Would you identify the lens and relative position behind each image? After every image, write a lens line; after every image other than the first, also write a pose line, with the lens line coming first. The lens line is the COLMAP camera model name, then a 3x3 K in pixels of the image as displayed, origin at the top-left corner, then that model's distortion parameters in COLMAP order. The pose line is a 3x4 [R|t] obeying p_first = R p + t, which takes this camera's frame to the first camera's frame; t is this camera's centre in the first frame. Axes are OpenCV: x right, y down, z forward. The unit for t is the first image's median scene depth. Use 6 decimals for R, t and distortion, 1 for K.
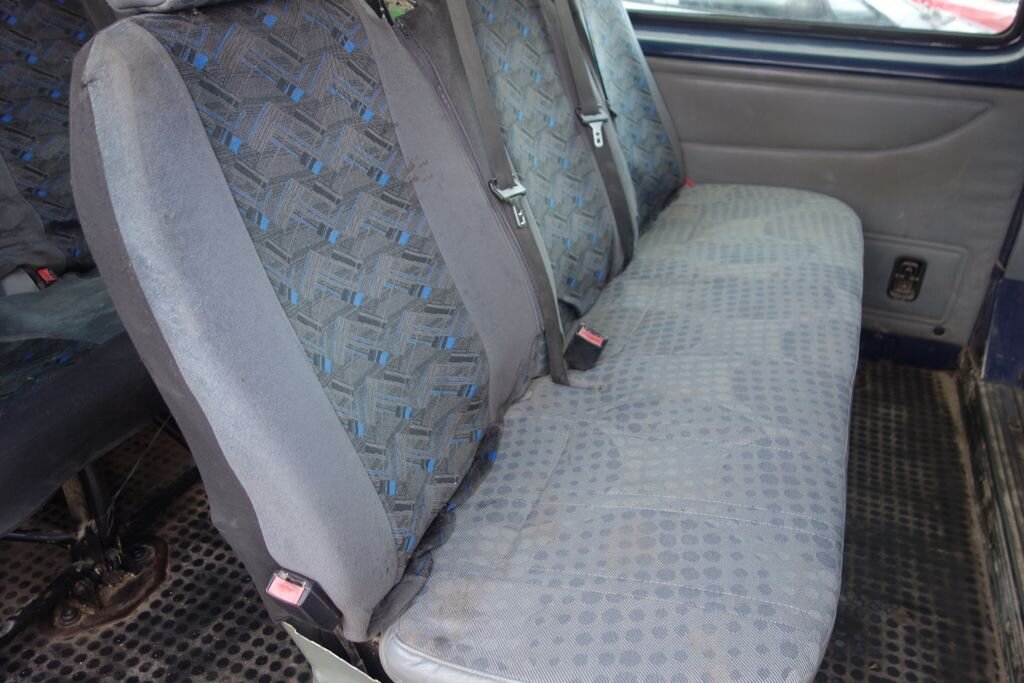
lens RADIAL K [[803.8, 0, 510.3], [0, 803.8, 339.9], [0, 0, 1]] dist [0.008974, -0.016780]
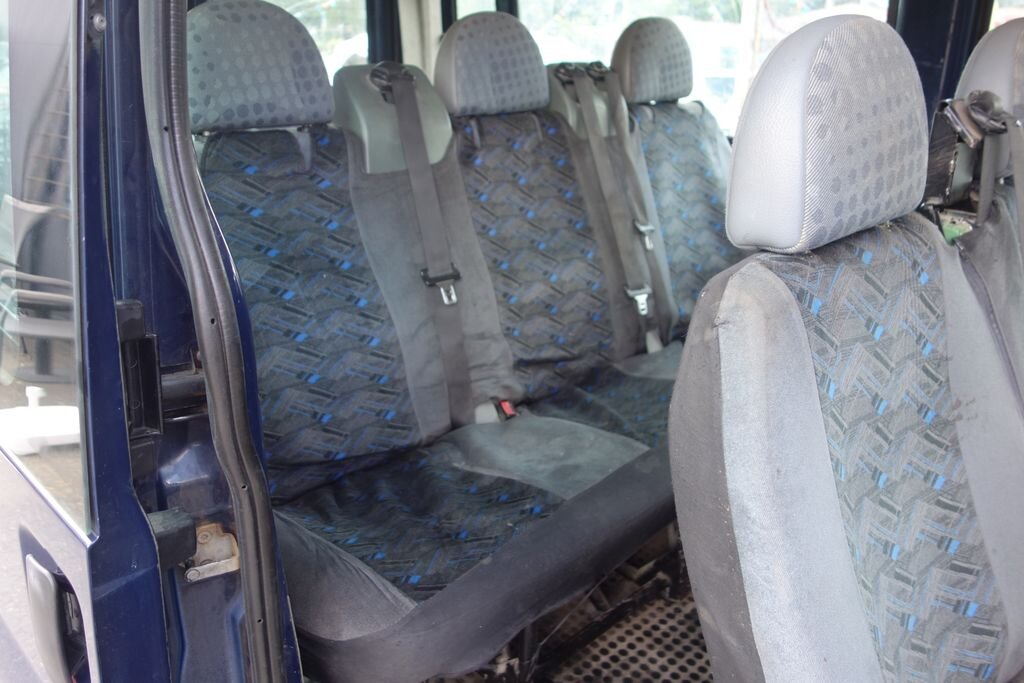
lens RADIAL K [[803.8, 0, 508.5], [0, 803.8, 340.7], [0, 0, 1]] dist [0.008974, -0.016780]
pose [[0.907280, 0.151748, -0.392193, -0.241854], [-0.204829, 0.973981, -0.096985, -0.096002], [0.367271, 0.168325, 0.914756, -0.022095]]
